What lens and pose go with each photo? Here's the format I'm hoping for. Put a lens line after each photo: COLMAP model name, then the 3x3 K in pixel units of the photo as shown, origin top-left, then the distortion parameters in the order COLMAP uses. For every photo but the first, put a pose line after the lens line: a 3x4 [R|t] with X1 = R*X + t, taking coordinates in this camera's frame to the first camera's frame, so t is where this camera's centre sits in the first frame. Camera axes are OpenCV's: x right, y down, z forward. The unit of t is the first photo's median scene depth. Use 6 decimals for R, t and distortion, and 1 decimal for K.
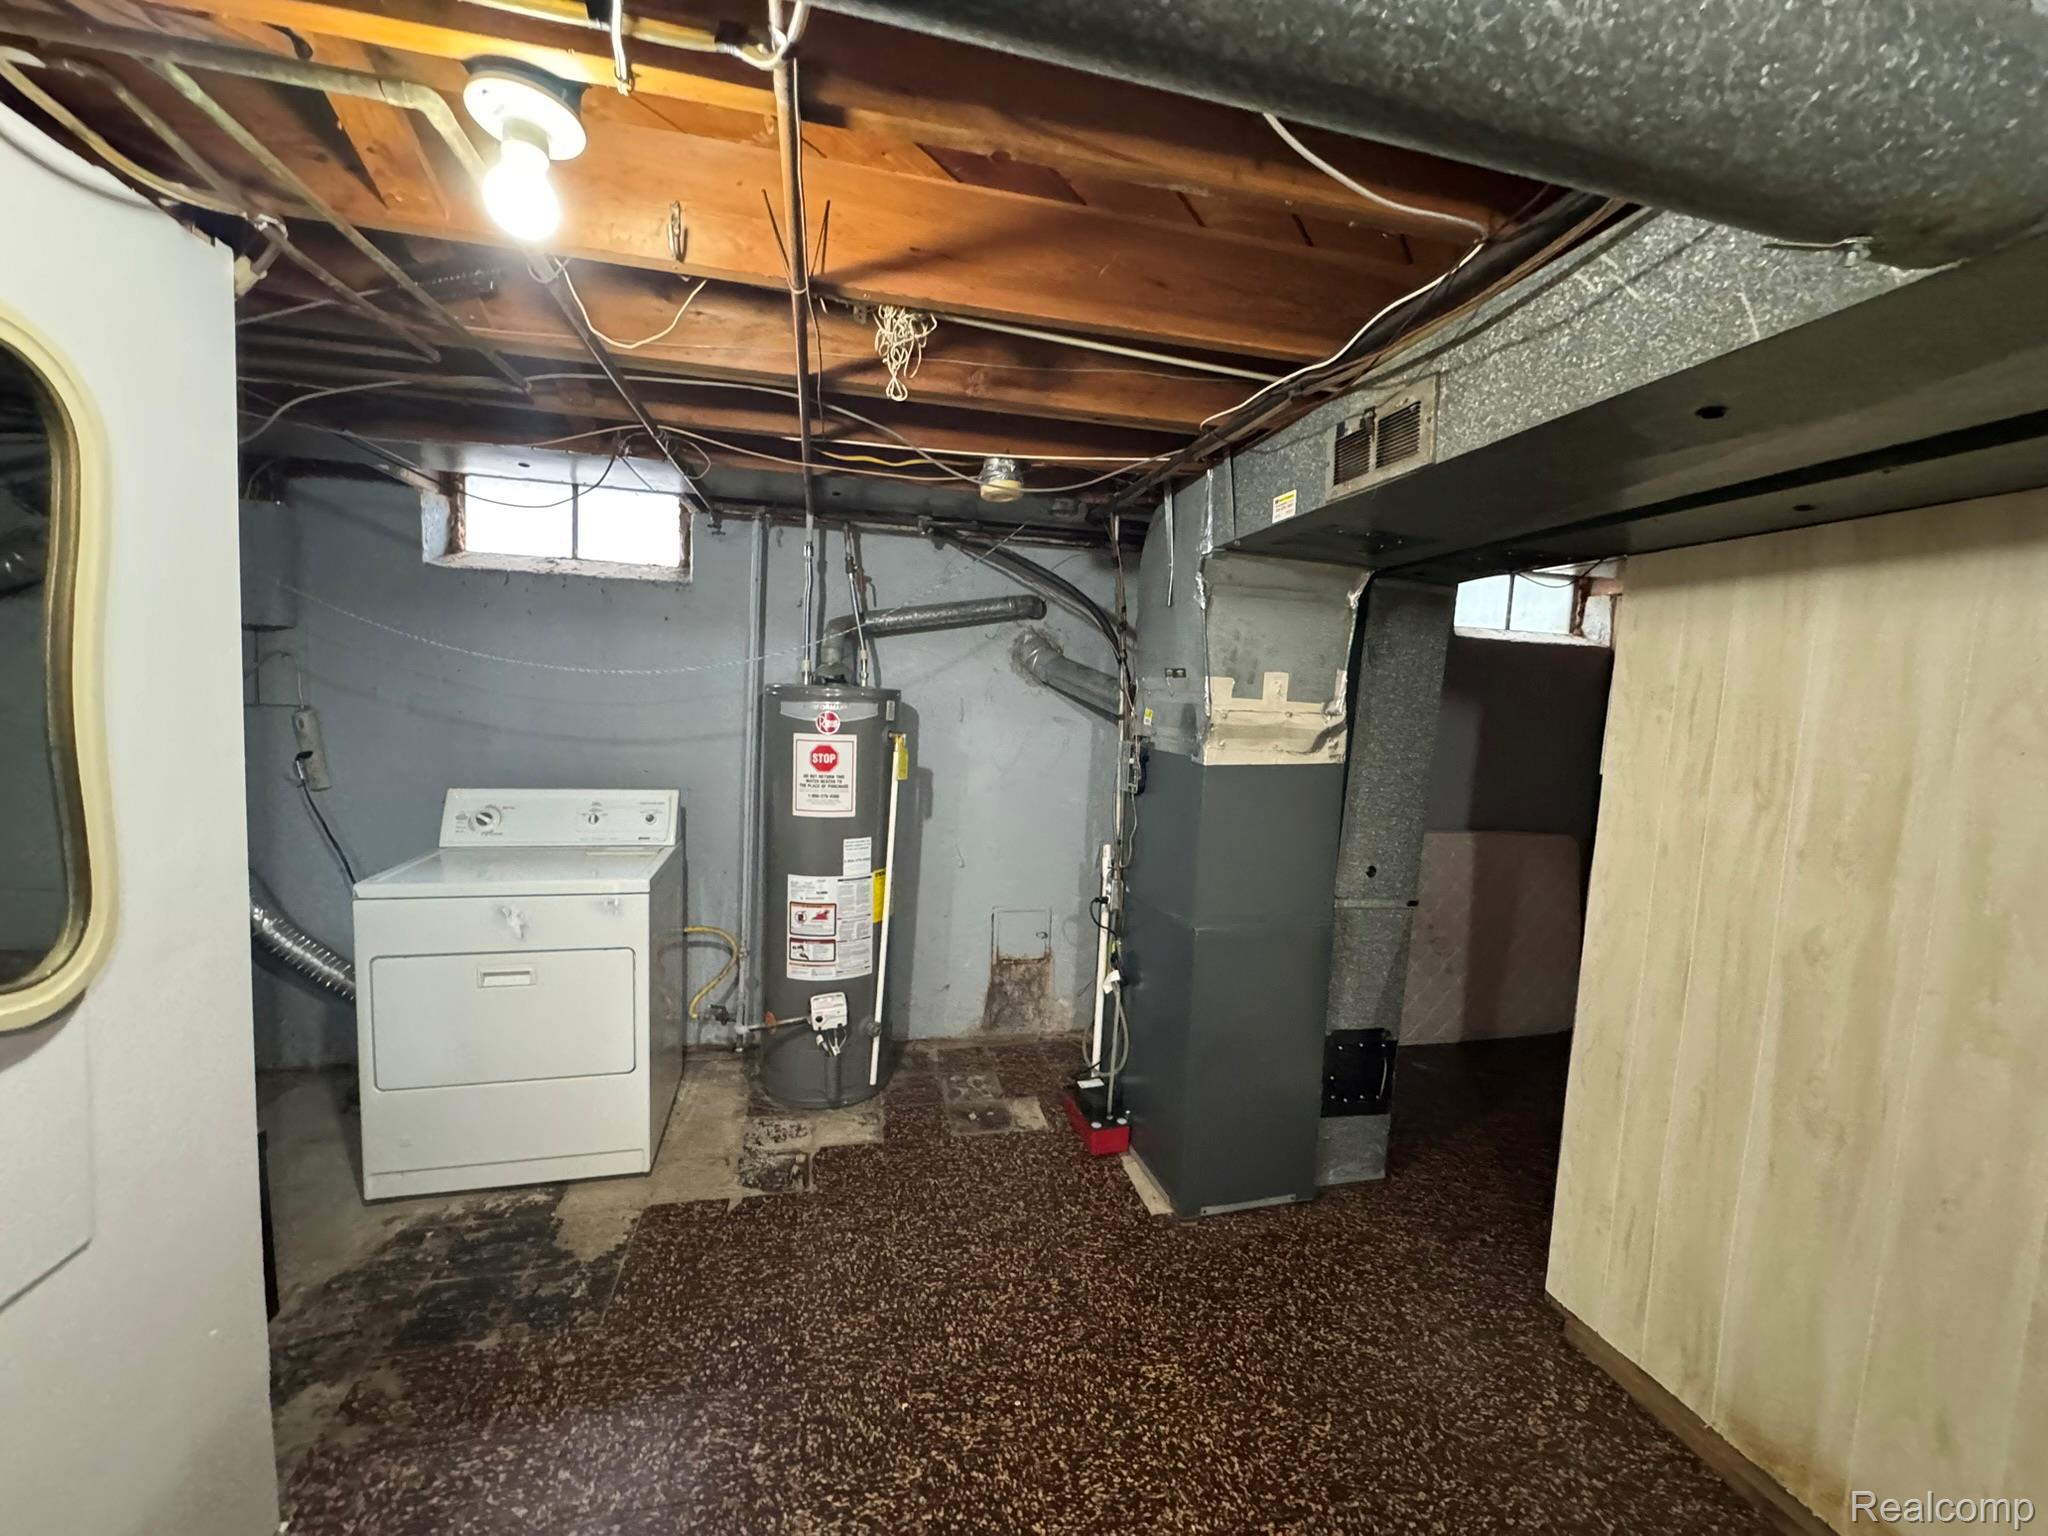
lens RADIAL K [[811.6, 0, 1028.0], [0, 811.6, 767.6], [0, 0, 1]] dist [-0.000555, -0.000030]
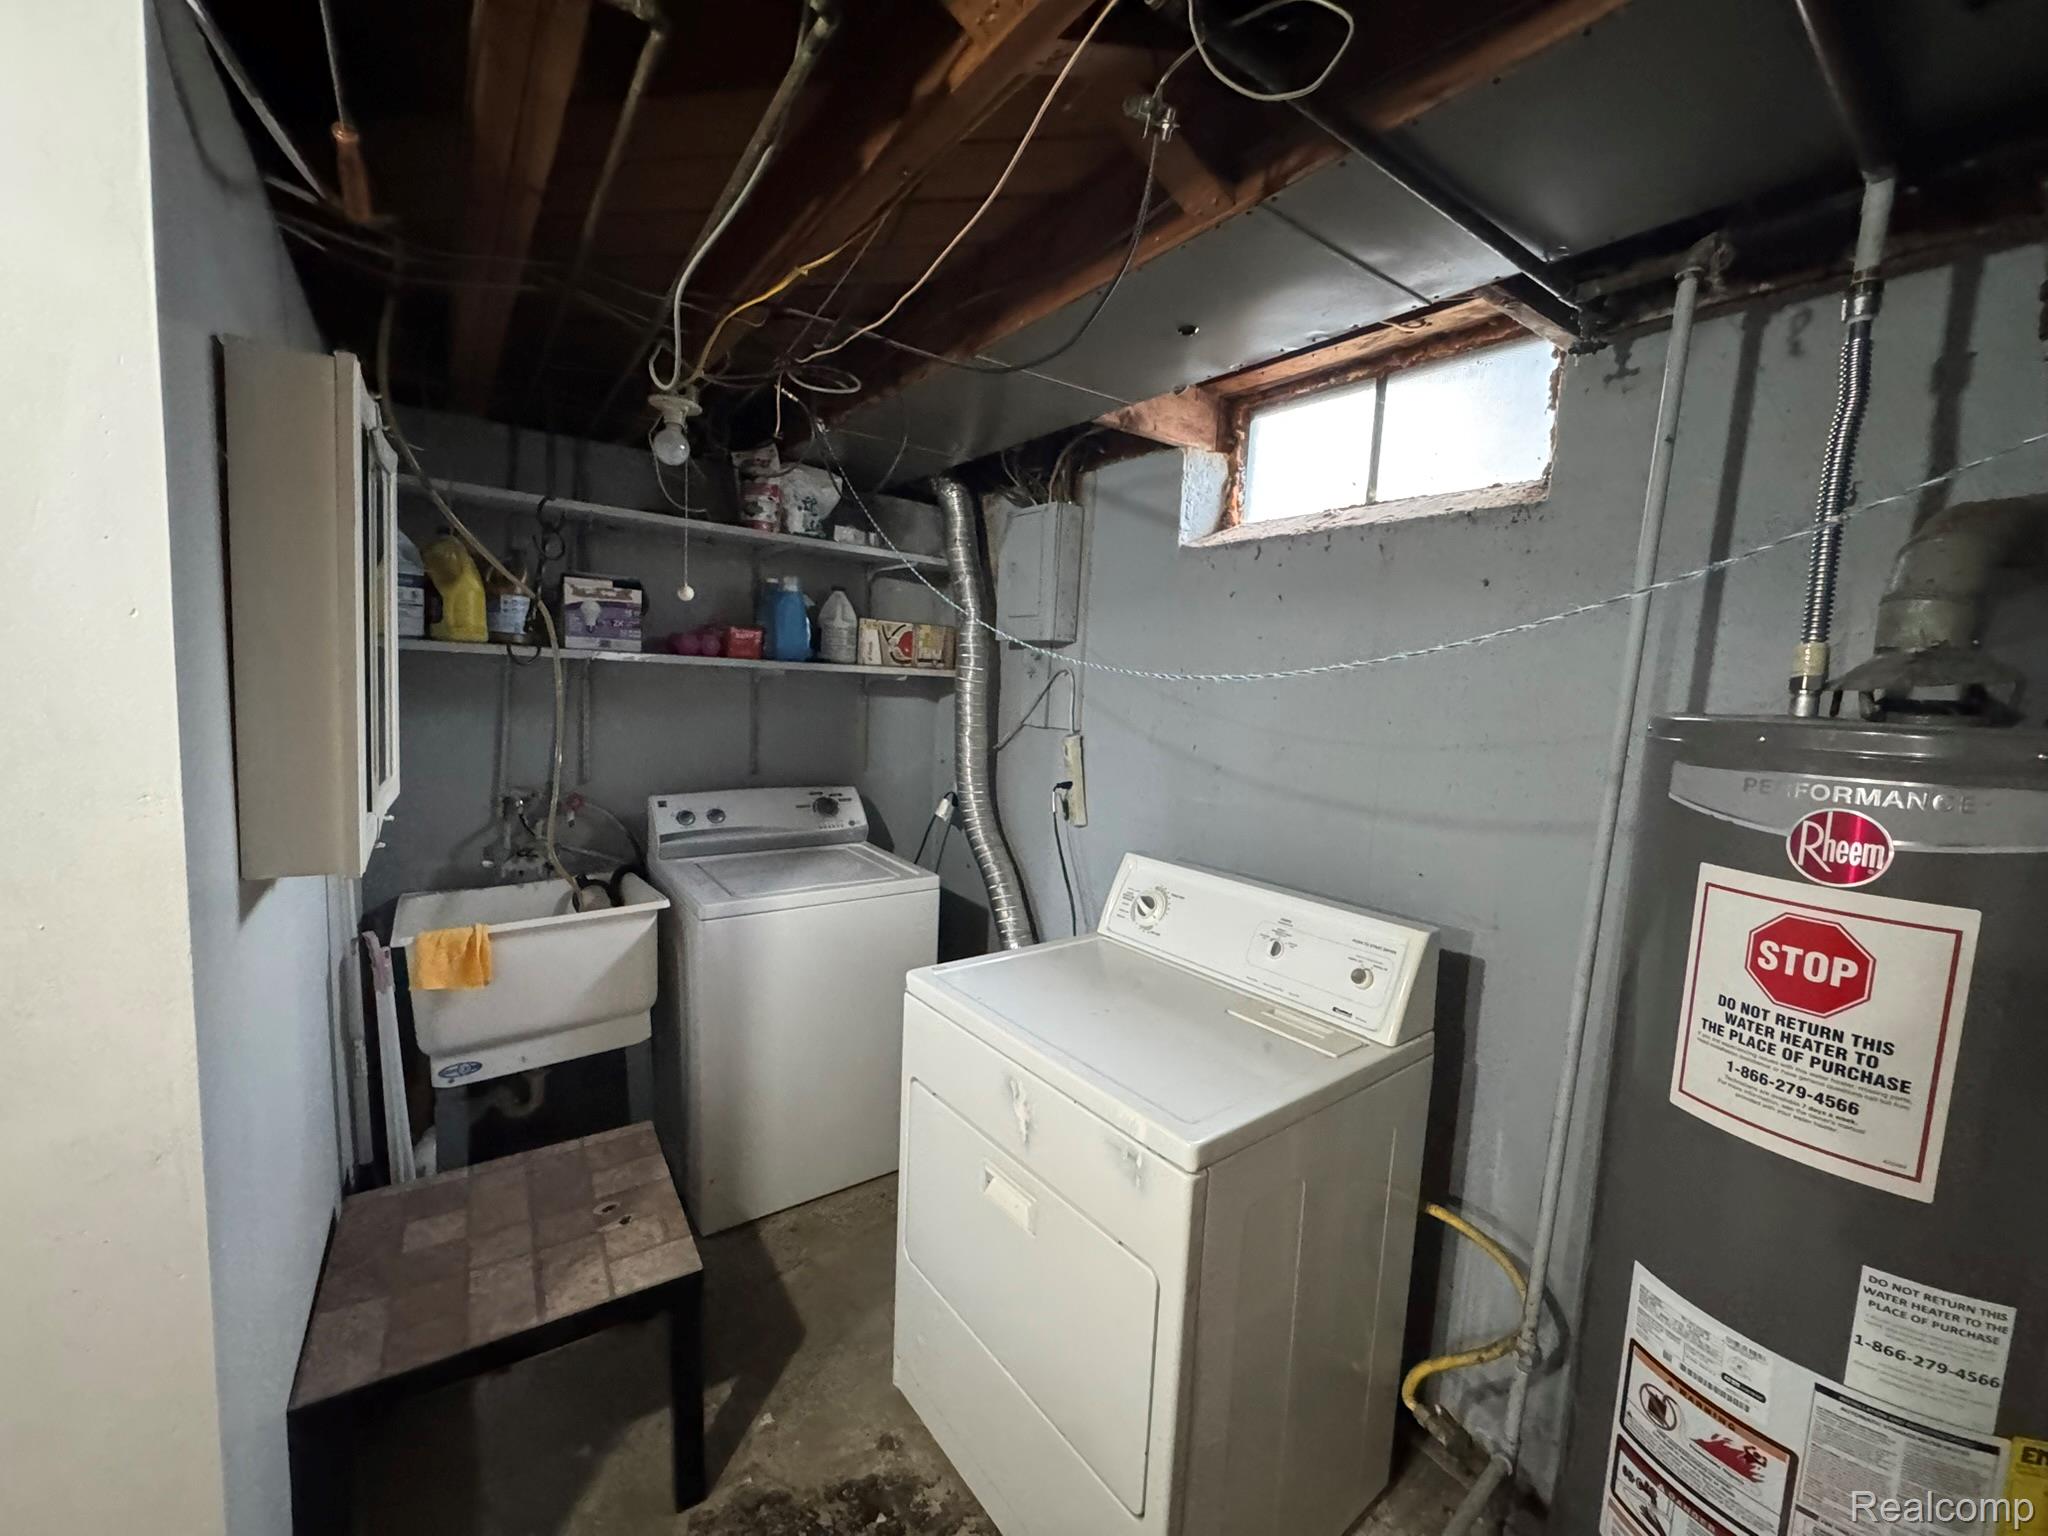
lens RADIAL K [[820.6, 0, 1022.7], [0, 820.6, 768.0], [0, 0, 1]] dist [-0.001927, 0.000004]
pose [[0.401087, 0.075460, -0.912926, -0.097425], [-0.115876, 0.992775, 0.031151, -0.057626], [0.908681, 0.093292, 0.406933, 0.603458]]
